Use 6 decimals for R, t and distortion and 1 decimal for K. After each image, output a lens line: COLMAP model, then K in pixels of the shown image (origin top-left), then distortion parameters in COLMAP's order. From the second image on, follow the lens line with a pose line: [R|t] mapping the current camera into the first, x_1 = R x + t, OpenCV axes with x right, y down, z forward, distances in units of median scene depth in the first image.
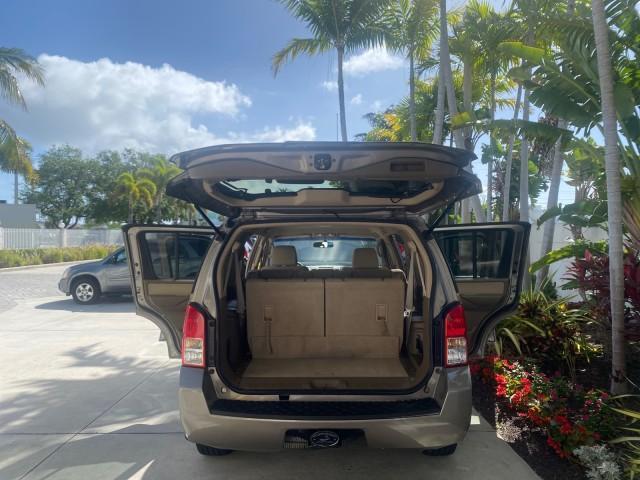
lens RADIAL K [[496.7, 0, 319.8], [0, 496.7, 235.9], [0, 0, 1]] dist [0.010959, 0.002064]
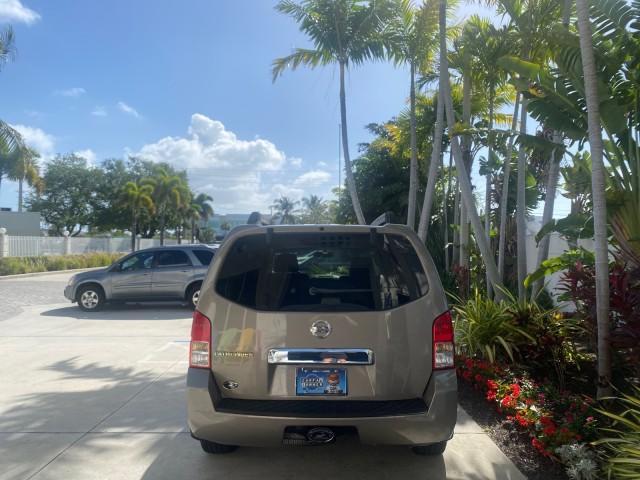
lens RADIAL K [[496.4, 0, 321.4], [0, 496.4, 239.5], [0, 0, 1]] dist [0.009396, 0.000722]
pose [[0.999980, 0.006039, -0.001657, 0.002252], [-0.006057, 0.999921, -0.011005, -0.001143], [0.001590, 0.011014, 0.999938, -0.018648]]
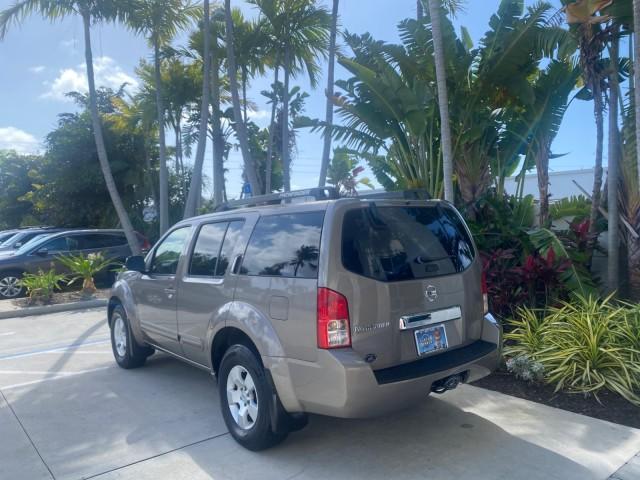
lens RADIAL K [[496.4, 0, 321.4], [0, 496.4, 239.5], [0, 0, 1]] dist [0.009396, 0.000722]
pose [[0.770181, -0.030404, 0.637101, -0.223391], [0.018070, 0.999502, 0.025854, 0.003076], [-0.637570, -0.008400, 0.770347, 0.057248]]
